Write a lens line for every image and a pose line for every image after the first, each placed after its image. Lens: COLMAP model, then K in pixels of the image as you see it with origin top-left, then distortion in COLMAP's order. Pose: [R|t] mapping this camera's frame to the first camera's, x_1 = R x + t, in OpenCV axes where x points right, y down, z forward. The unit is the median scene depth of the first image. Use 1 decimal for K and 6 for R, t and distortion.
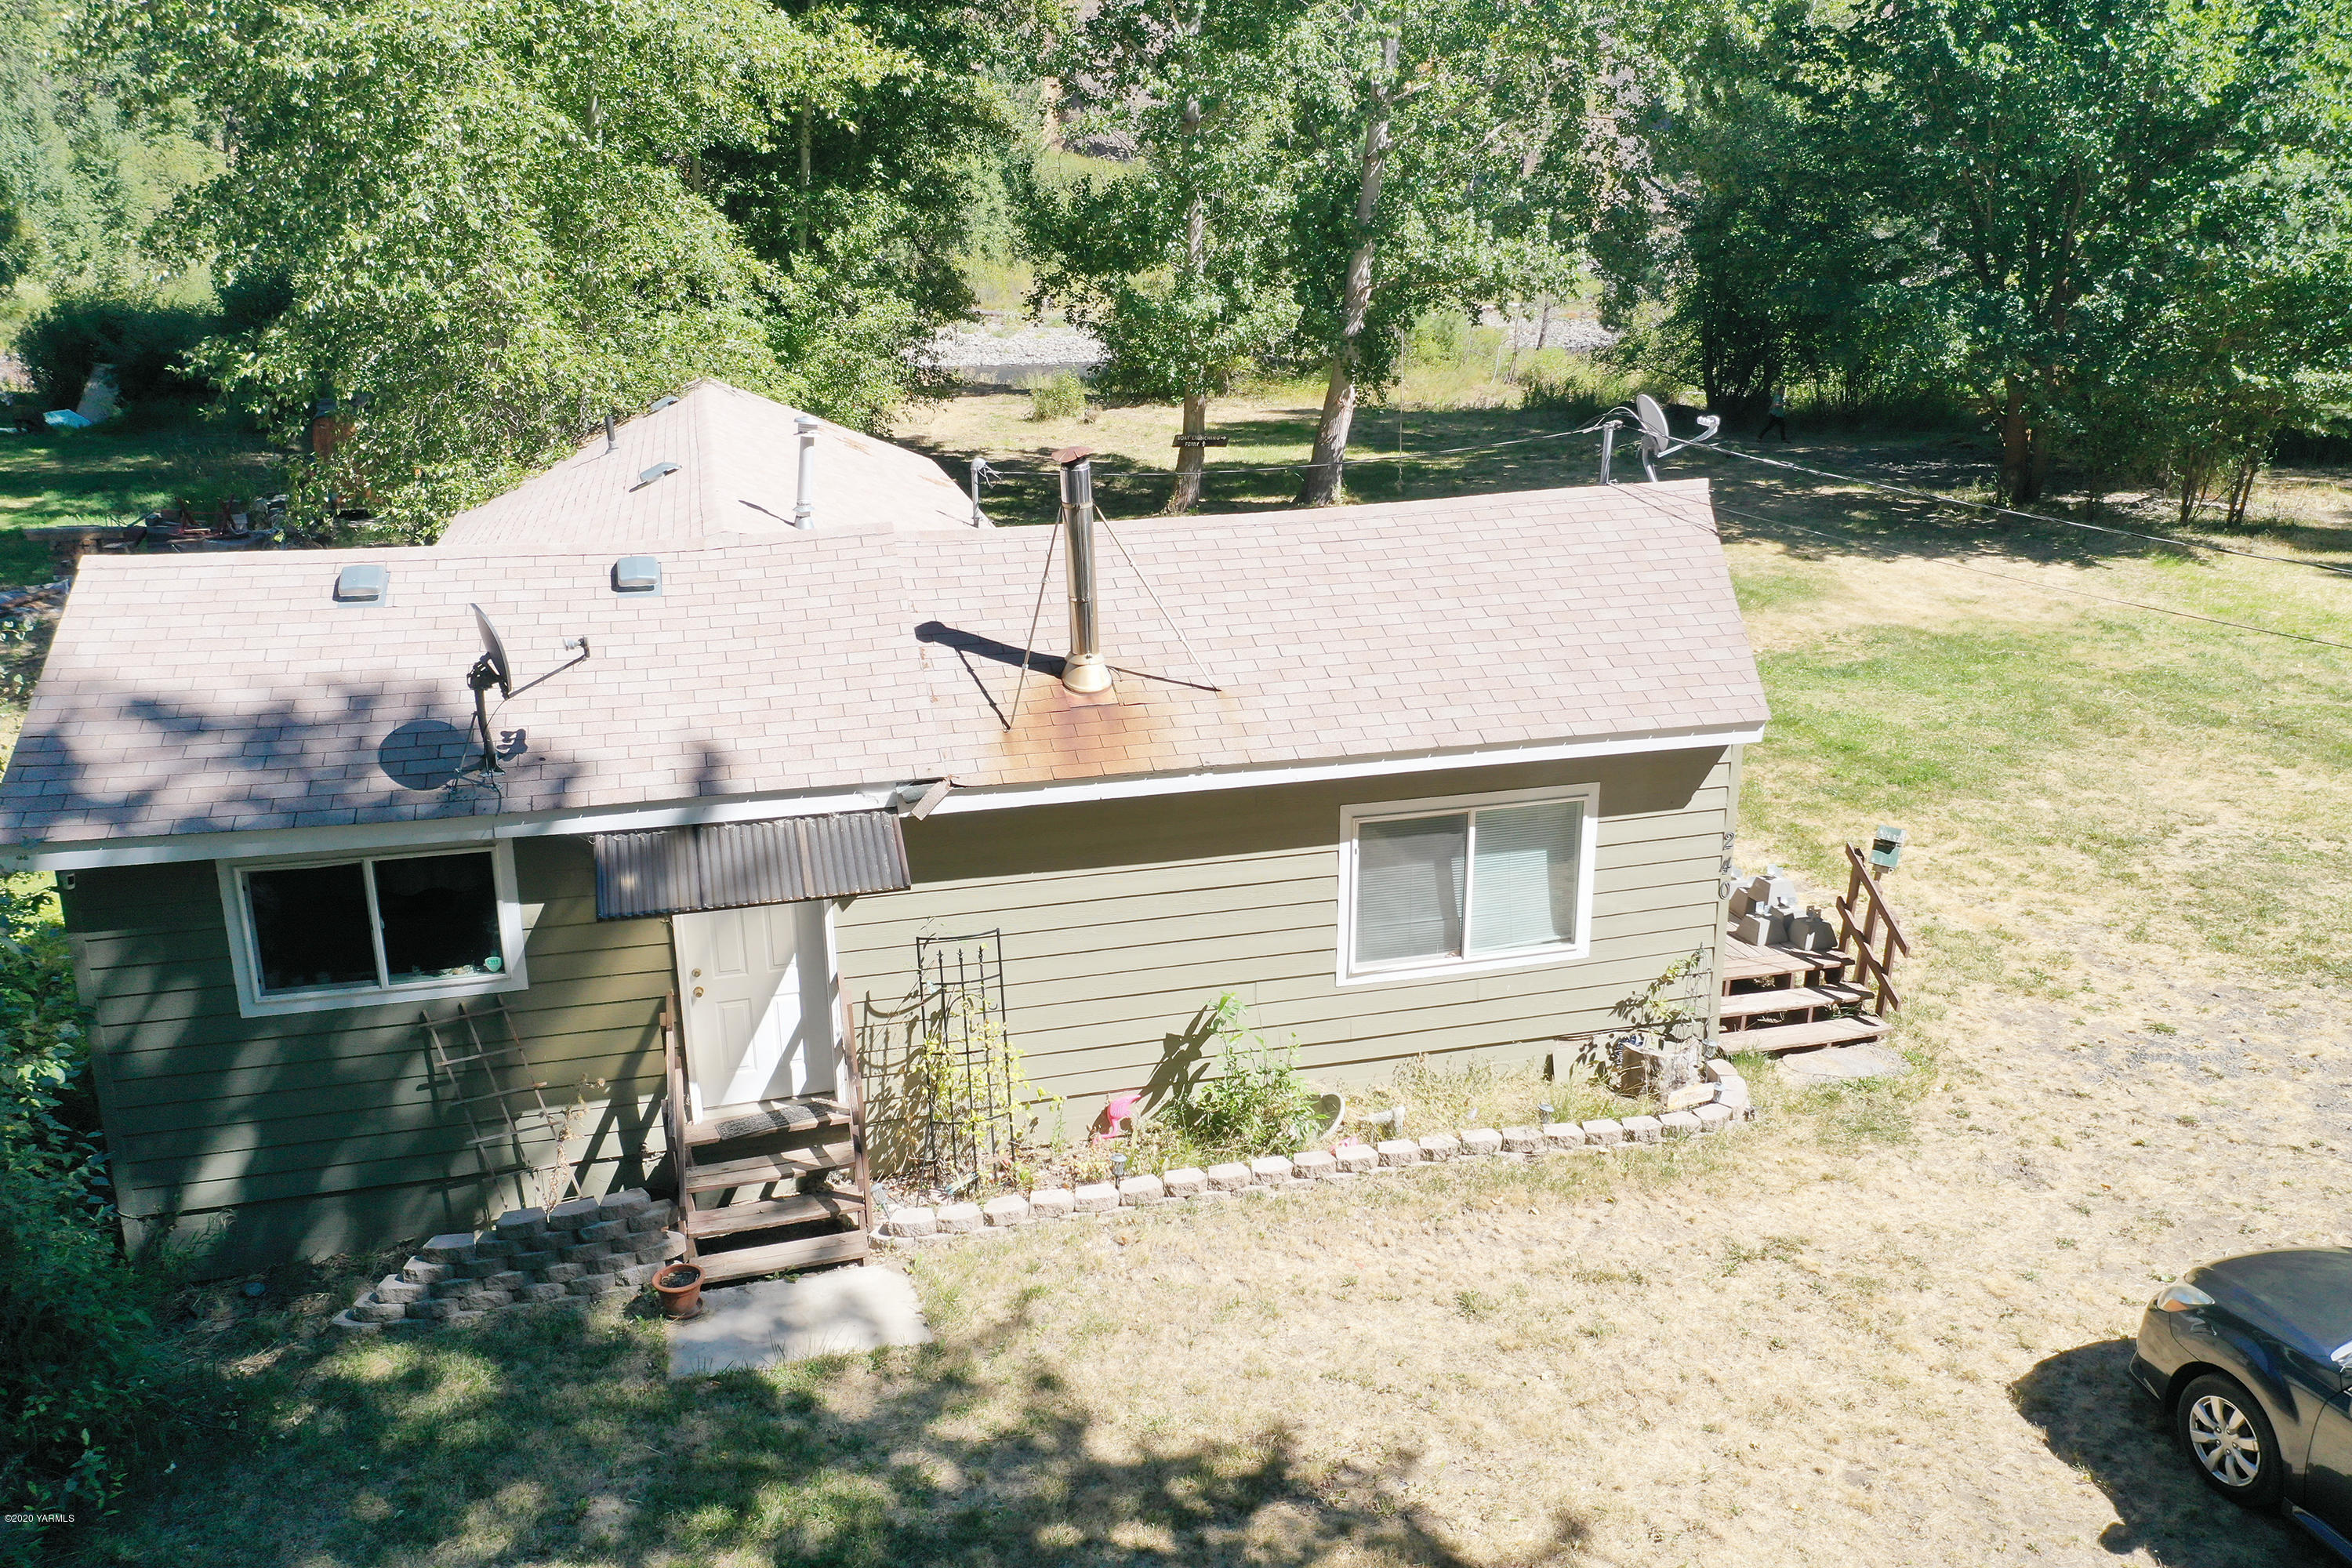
lens RADIAL K [[1832.5, 0, 1170.2], [0, 1832.5, 778.9], [0, 0, 1]] dist [-0.002240, -0.009098]
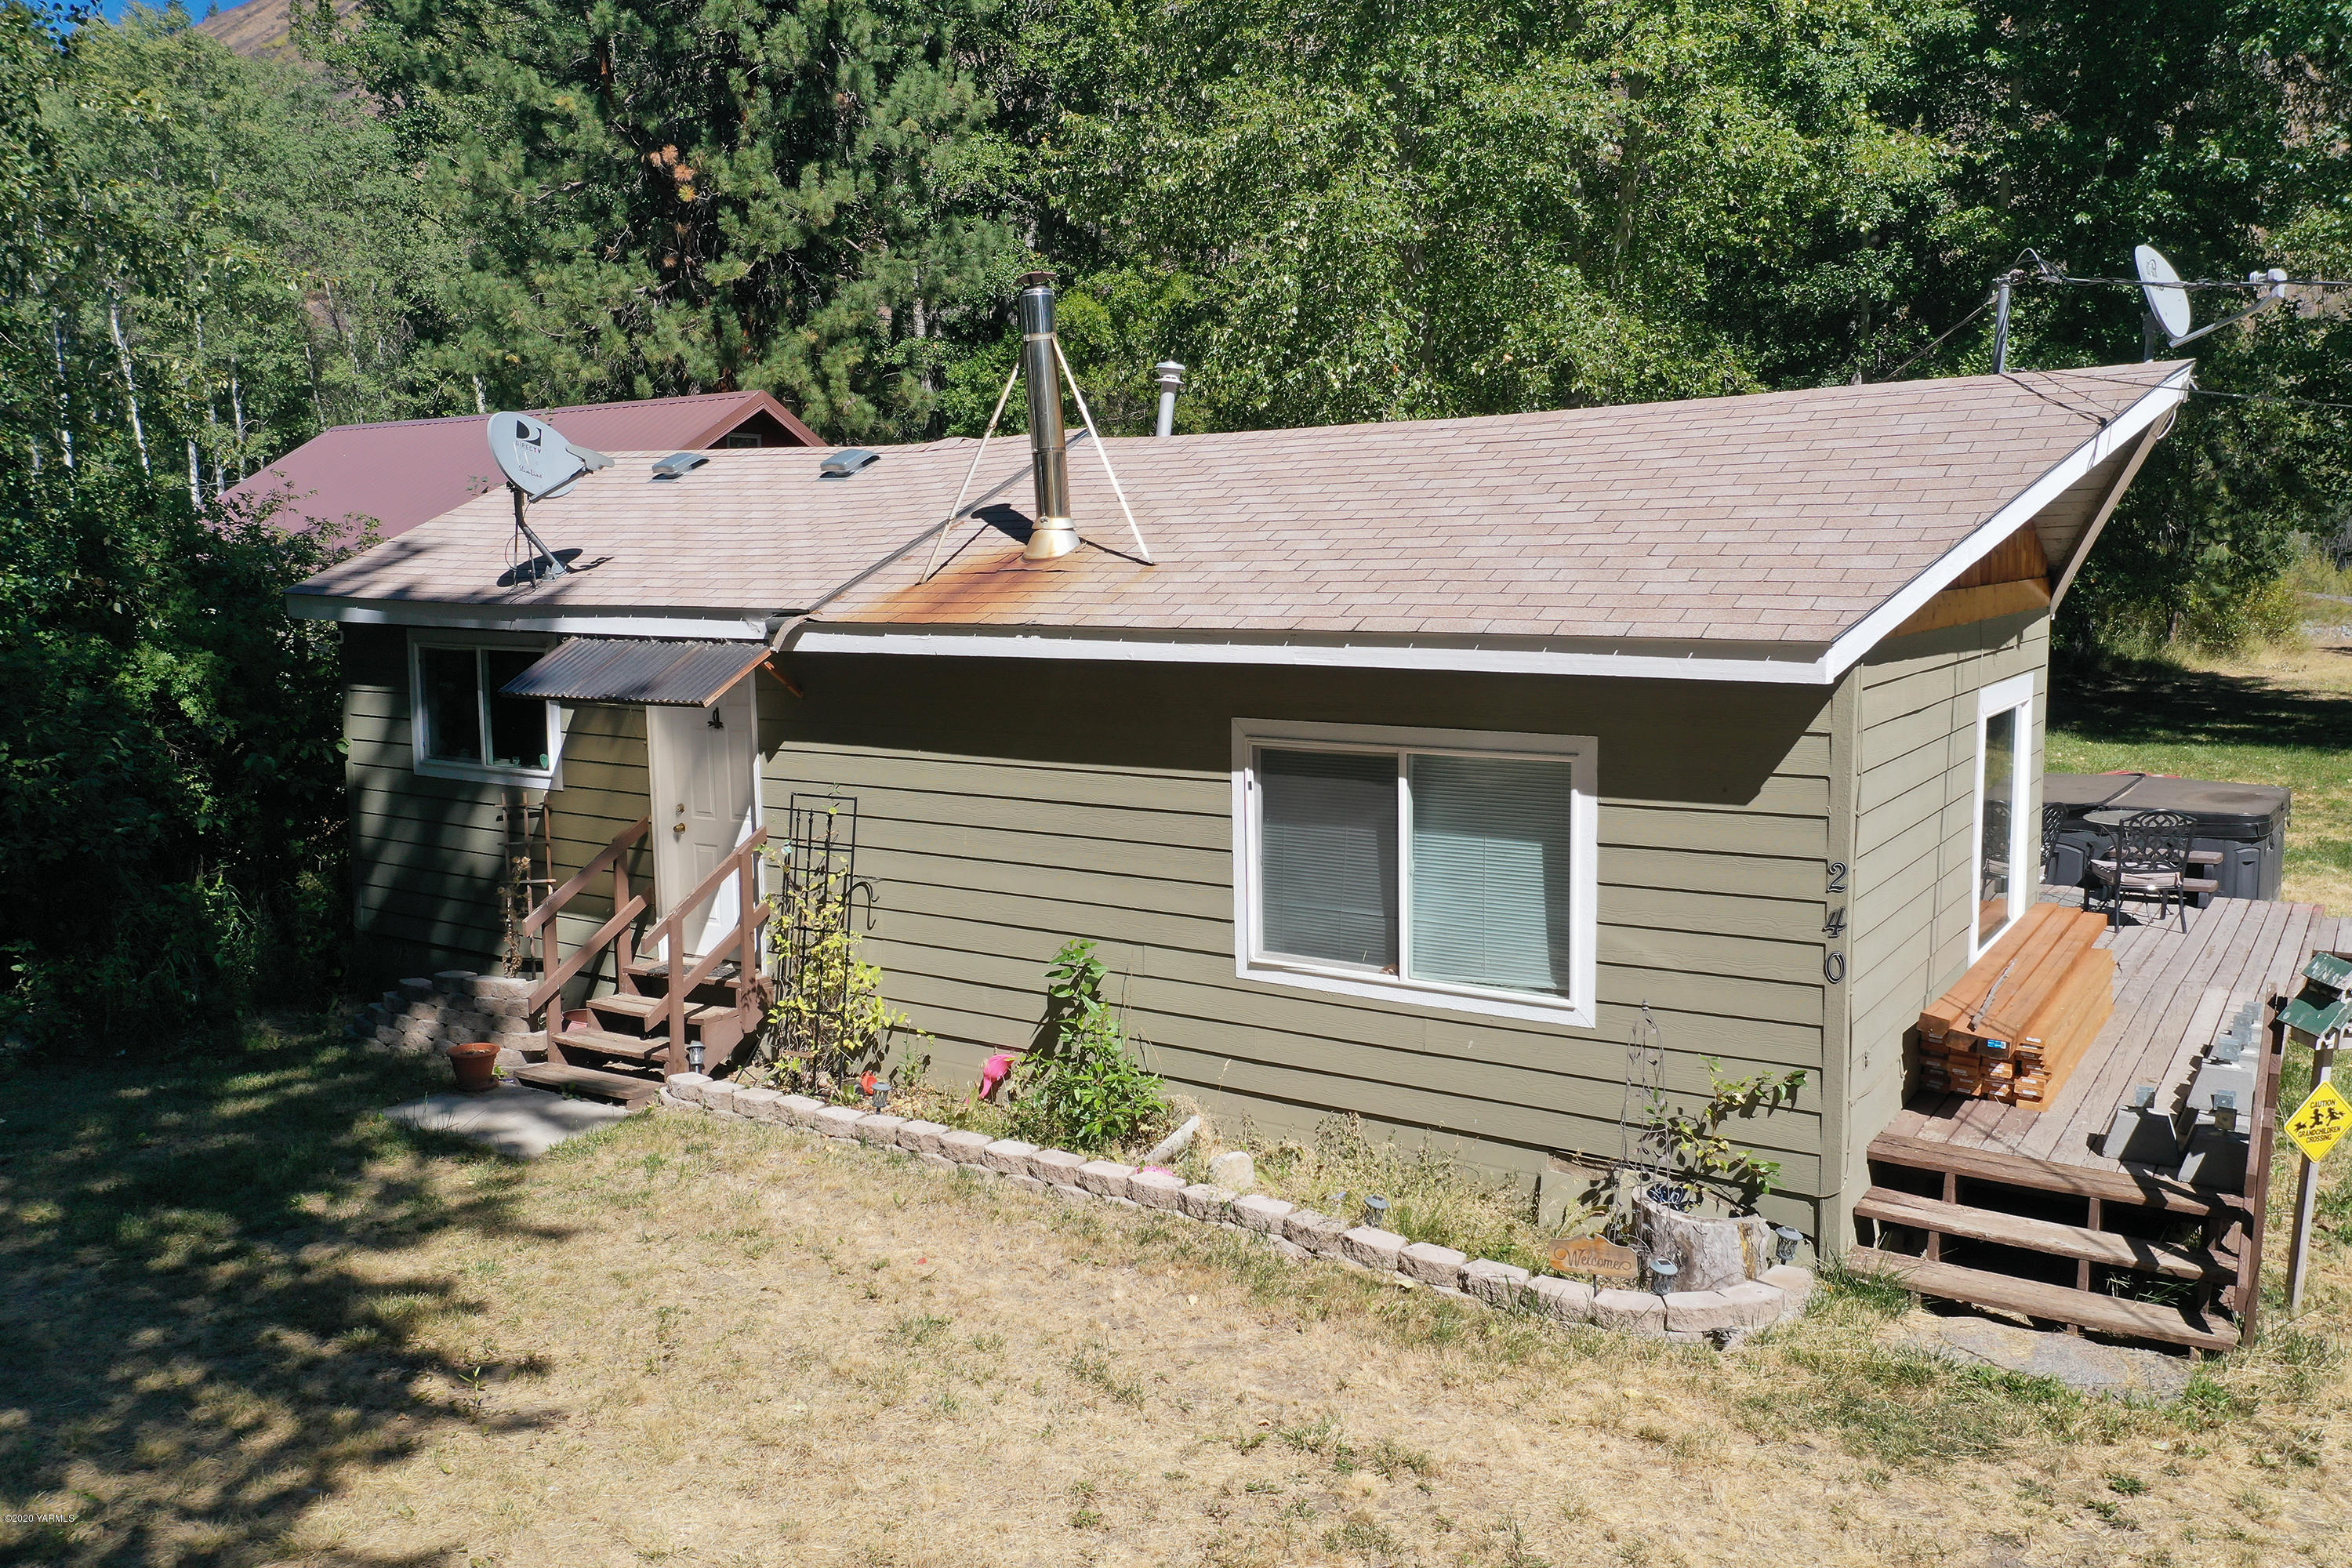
lens RADIAL K [[1832.5, 0, 1170.2], [0, 1832.5, 778.9], [0, 0, 1]] dist [-0.002240, -0.009098]
pose [[0.666976, 0.098417, -0.738551, 0.606384], [-0.218534, 0.973483, -0.067631, 0.091314], [0.712311, 0.206507, 0.670797, 0.469926]]
